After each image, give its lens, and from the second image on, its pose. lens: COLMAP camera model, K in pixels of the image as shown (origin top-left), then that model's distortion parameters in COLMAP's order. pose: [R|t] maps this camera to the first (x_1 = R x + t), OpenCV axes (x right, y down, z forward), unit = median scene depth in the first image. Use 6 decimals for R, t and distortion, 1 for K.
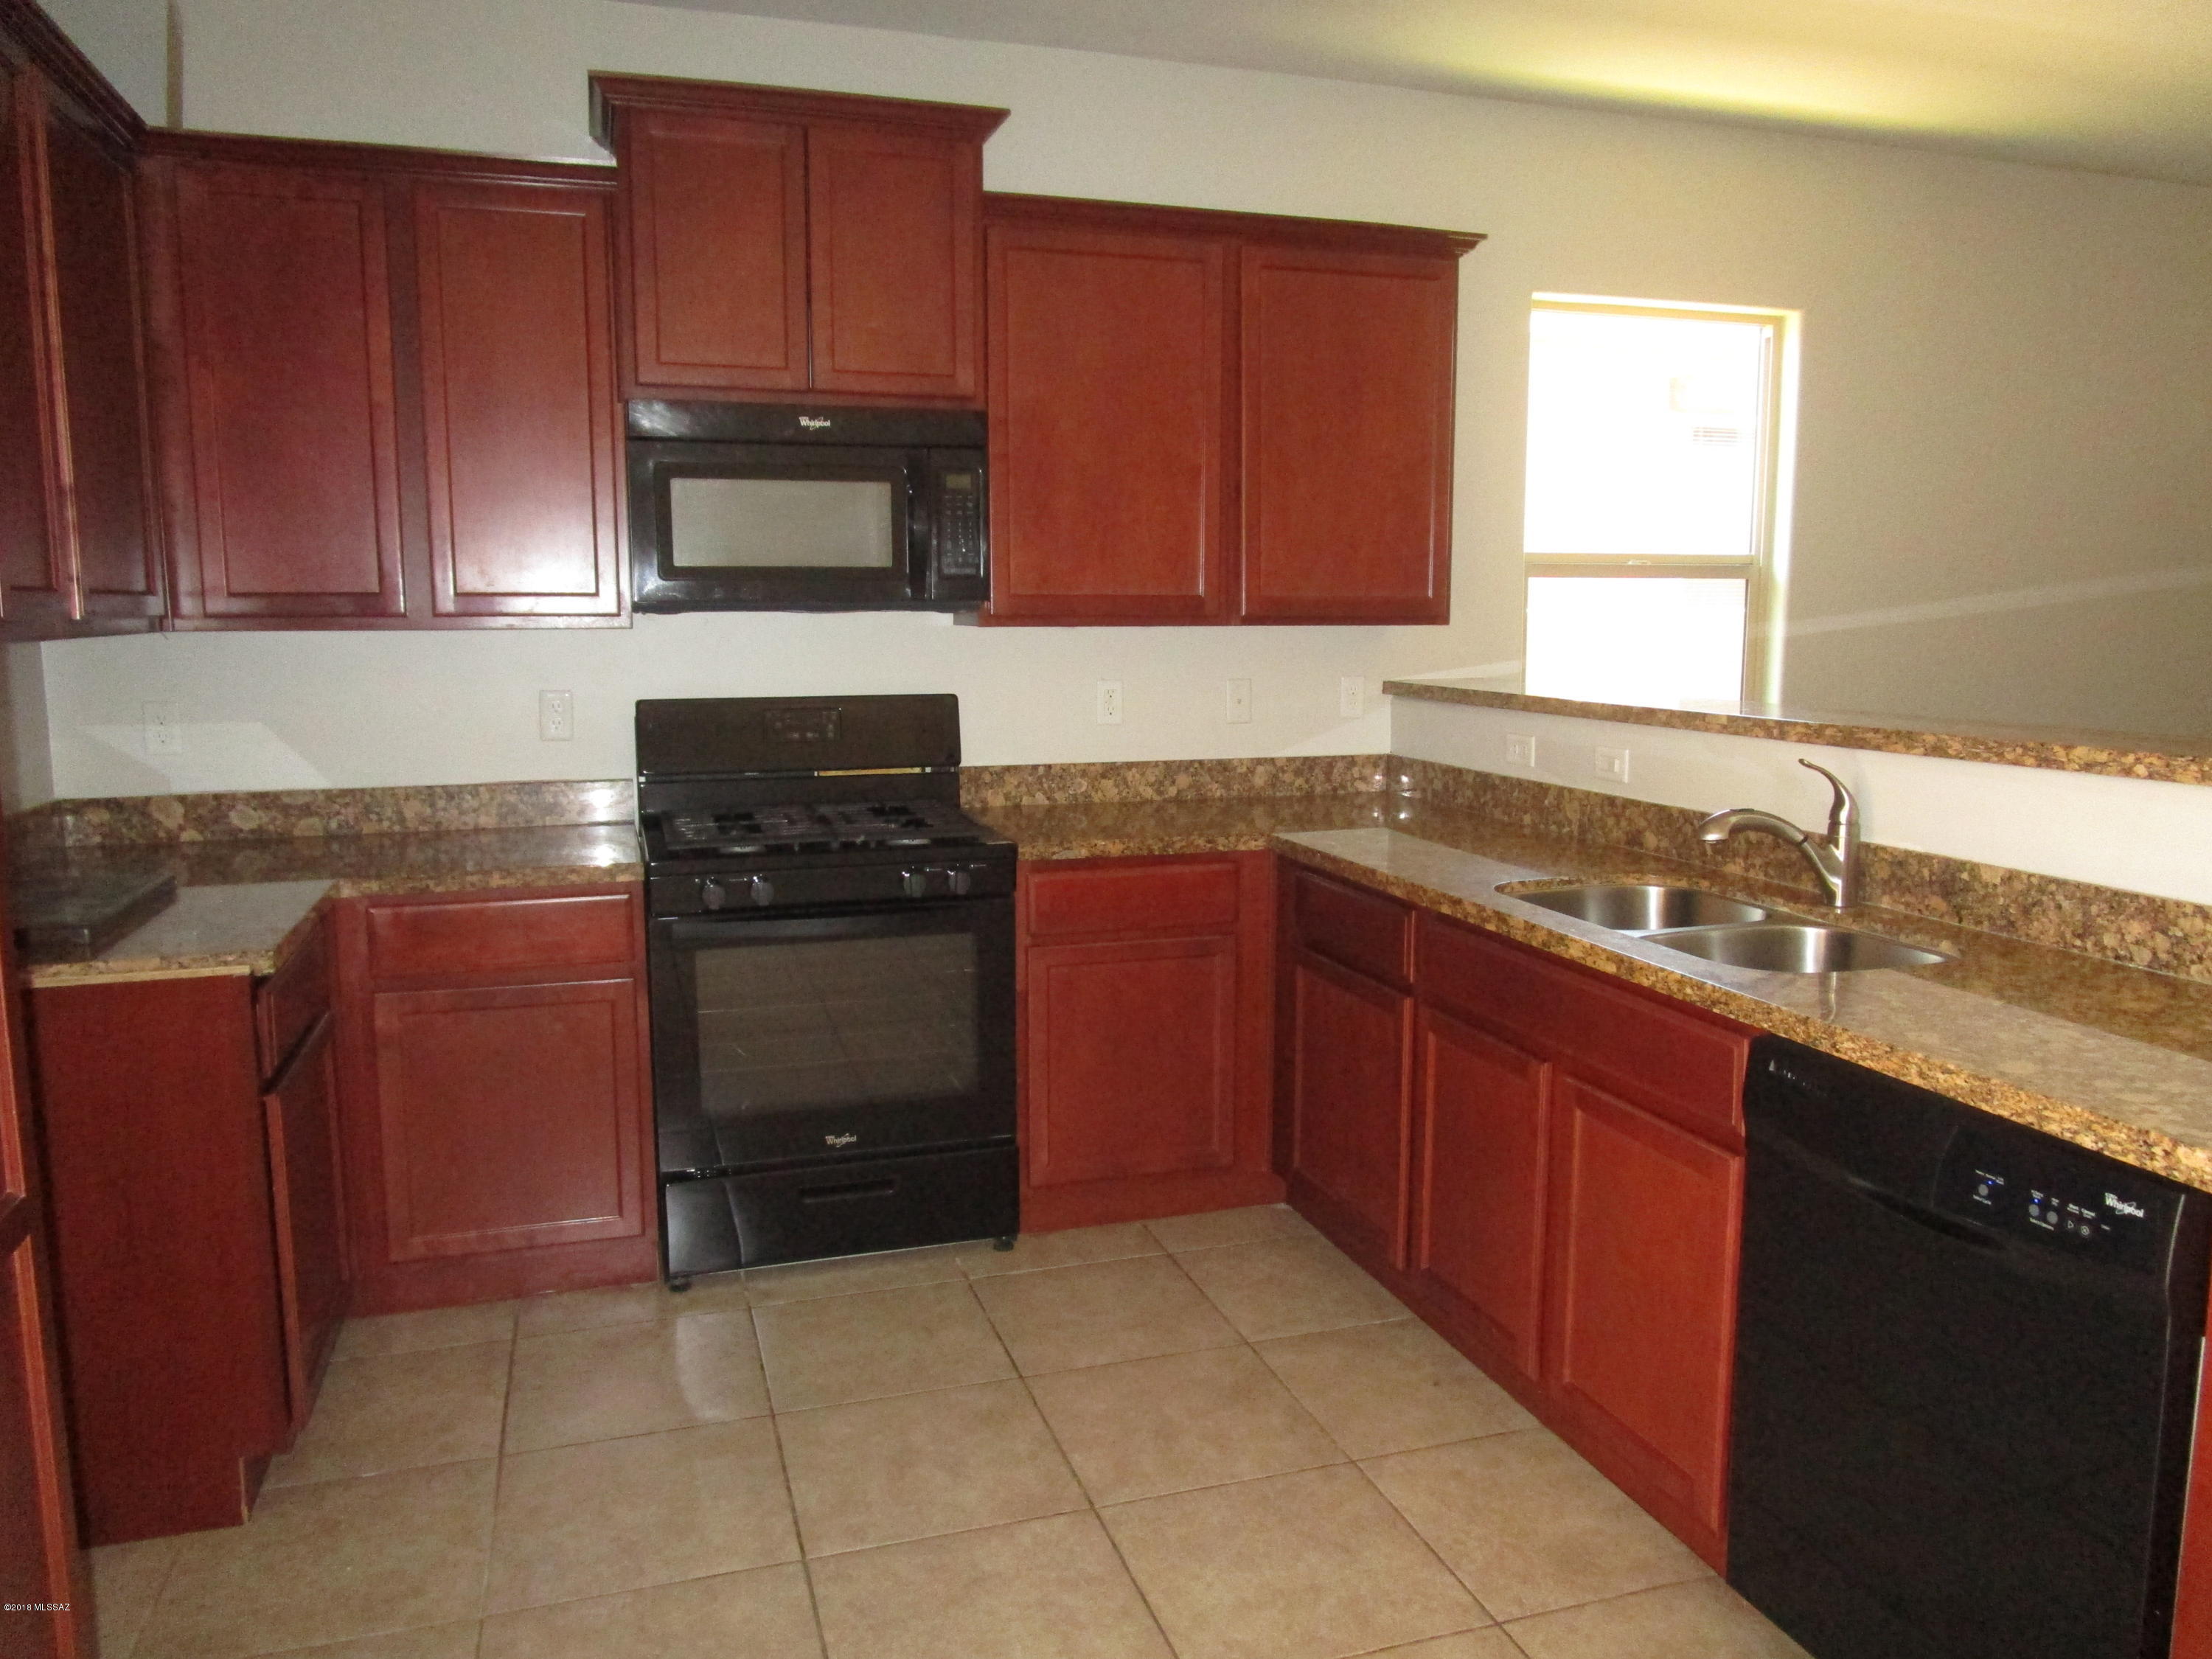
lens RADIAL K [[1572.4, 0, 1106.0], [0, 1572.4, 829.5], [0, 0, 1]] dist [-0.048489, -0.001639]
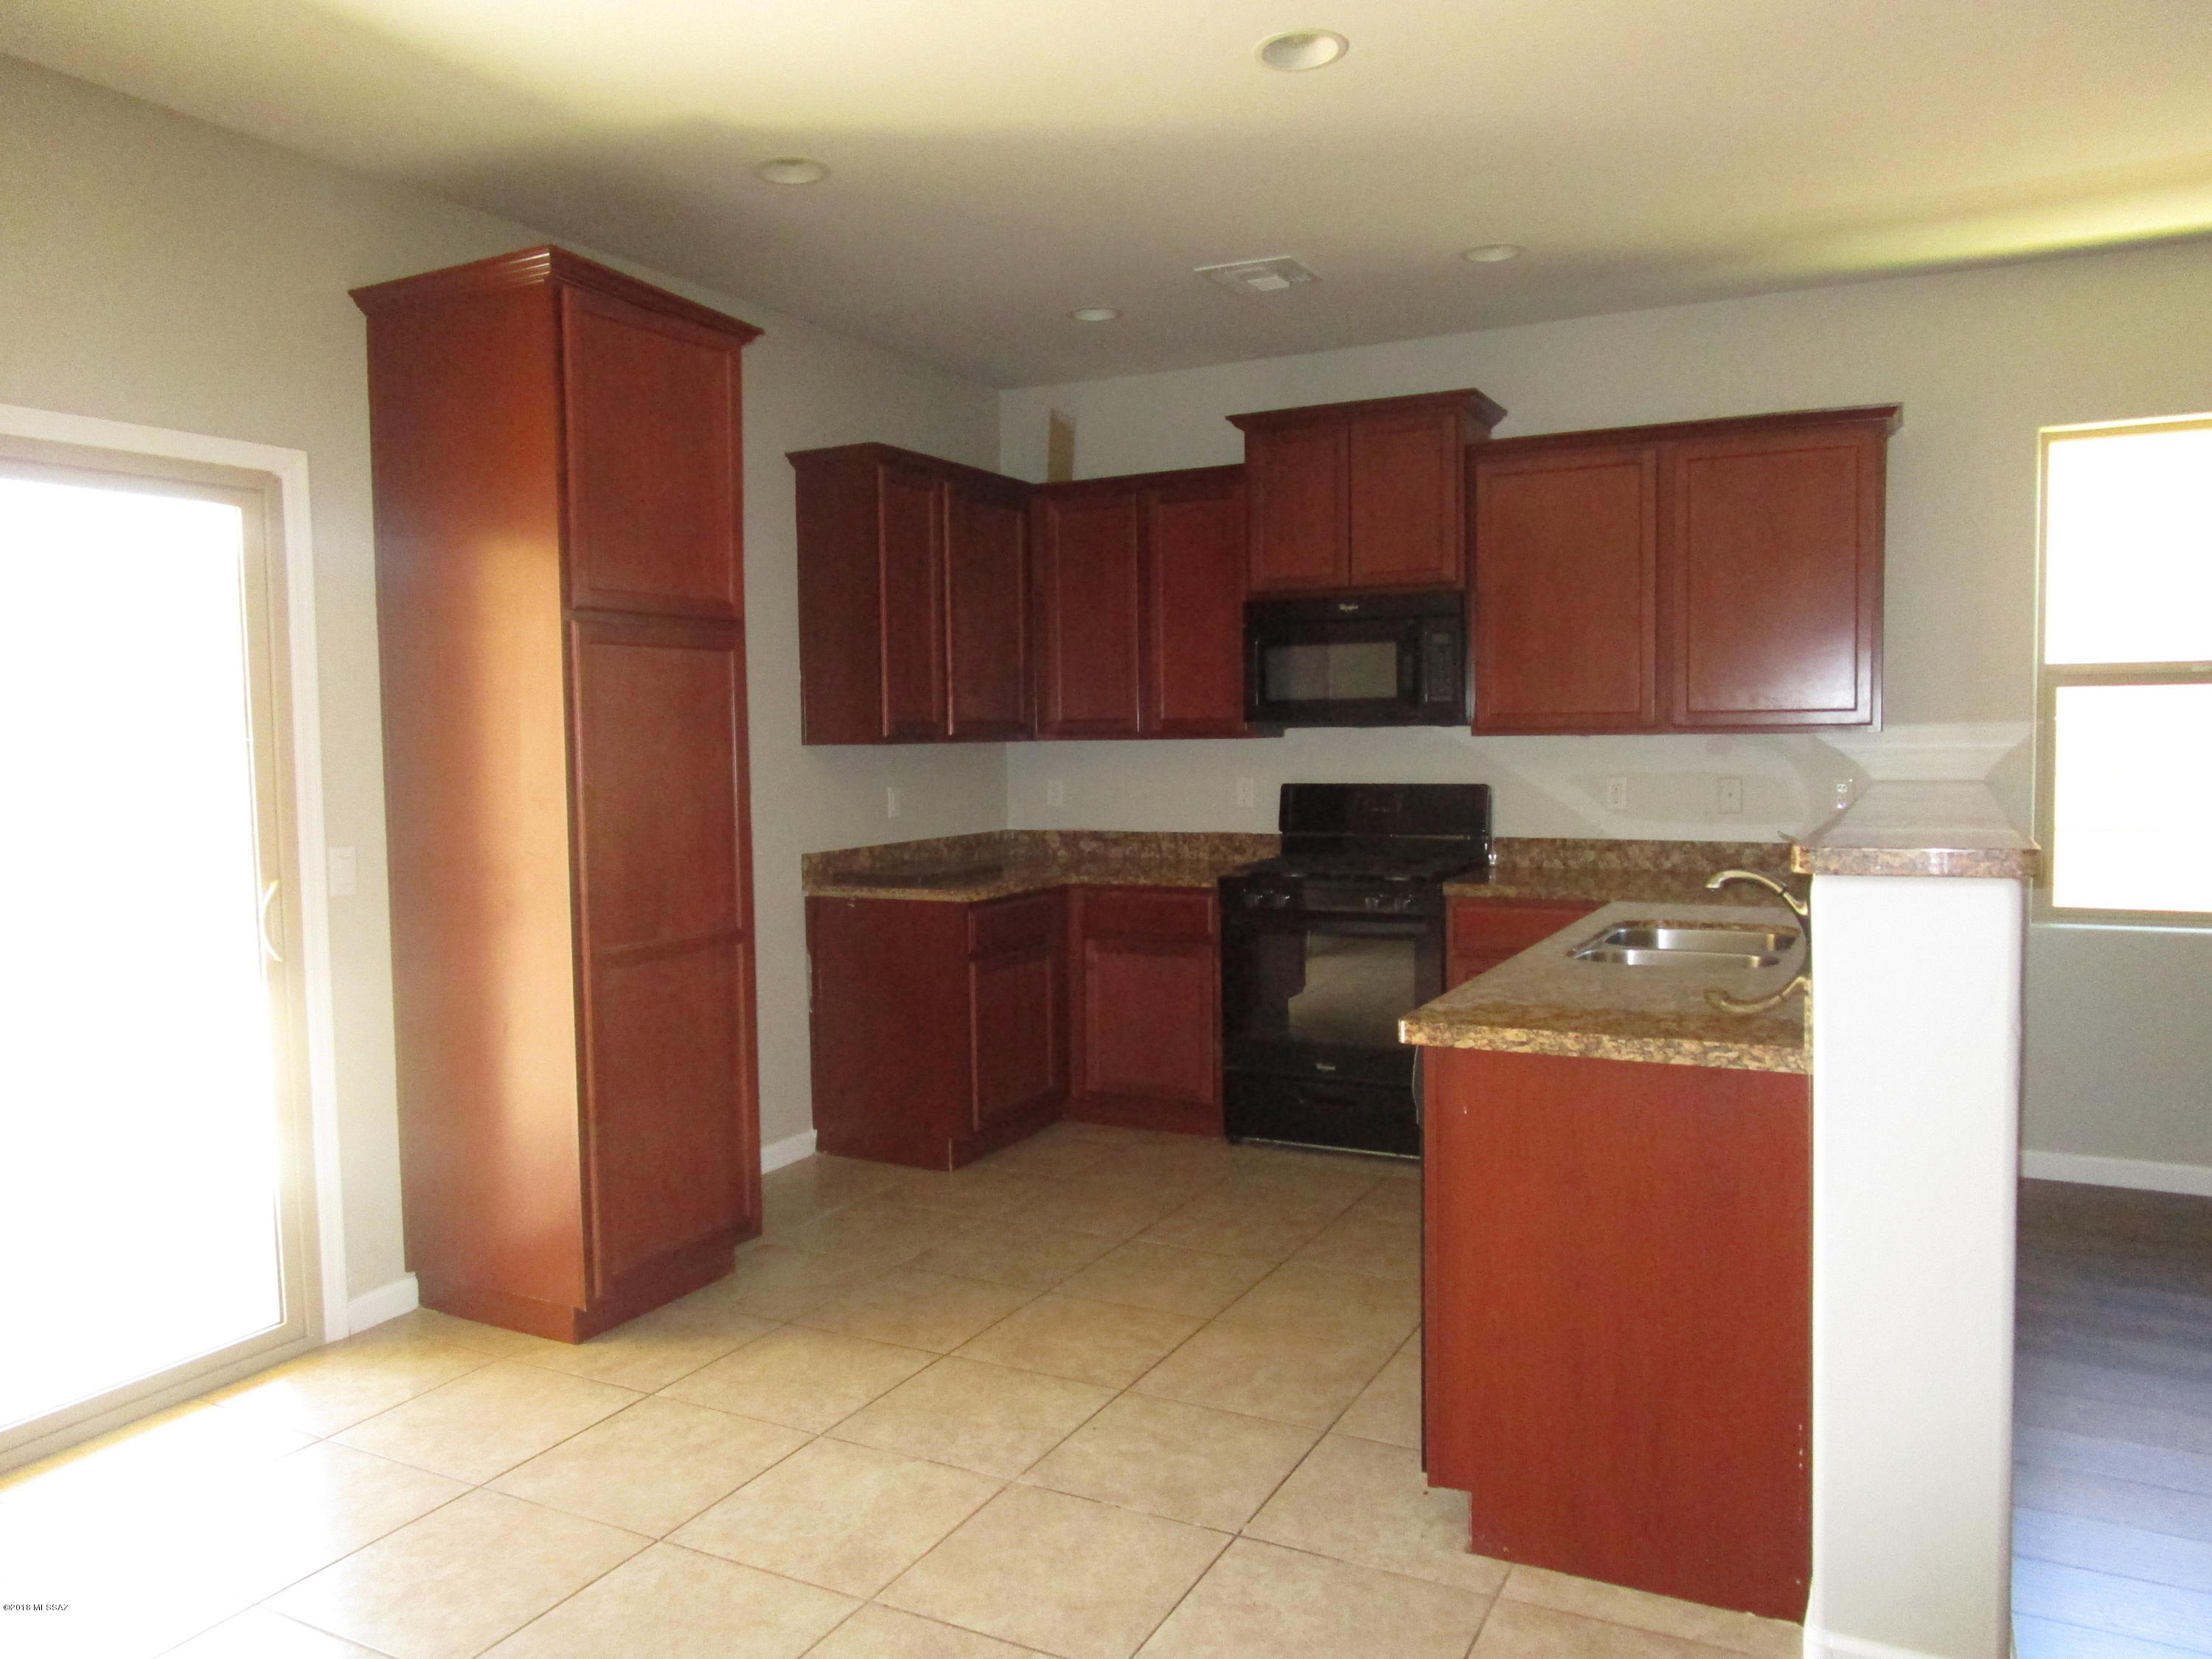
lens RADIAL K [[1572.4, 0, 1106.0], [0, 1572.4, 829.5], [0, 0, 1]] dist [-0.048489, -0.001639]
pose [[0.701091, 0.034111, -0.712256, 0.654271], [-0.086291, 0.995573, -0.037259, 0.035096], [0.707832, 0.087583, 0.700931, -0.216901]]
